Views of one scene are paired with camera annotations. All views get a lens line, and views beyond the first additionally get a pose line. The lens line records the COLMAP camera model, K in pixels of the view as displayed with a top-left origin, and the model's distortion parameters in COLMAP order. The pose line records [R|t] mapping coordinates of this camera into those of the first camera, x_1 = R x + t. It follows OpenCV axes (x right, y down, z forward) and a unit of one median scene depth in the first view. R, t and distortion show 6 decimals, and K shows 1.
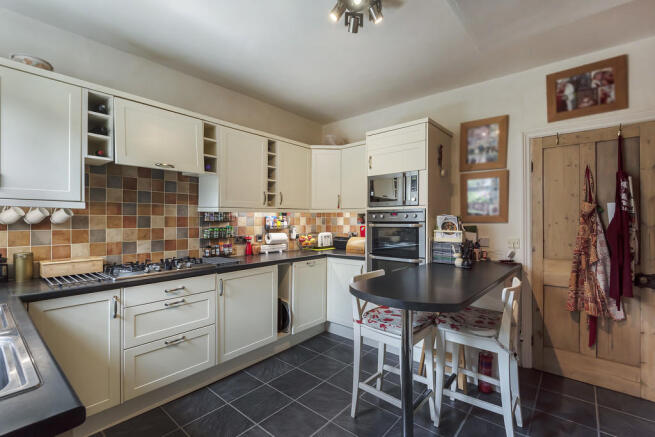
lens RADIAL K [[295.6, 0, 327.5], [0, 295.6, 218.5], [0, 0, 1]] dist [-0.000627, -0.000072]
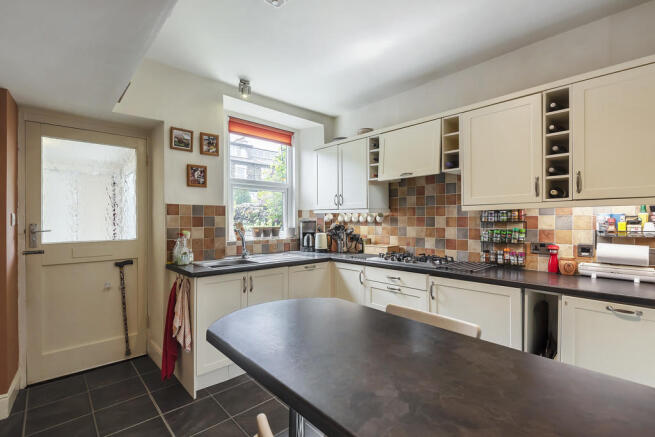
lens RADIAL K [[316.0, 0, 327.5], [0, 316.0, 218.5], [0, 0, 1]] dist [0.001834, 0.000115]
pose [[-0.146048, -0.007514, -0.989249, 0.604882], [-0.000232, 0.999971, -0.007561, 0.007328], [0.989278, -0.000875, -0.146045, 0.703149]]
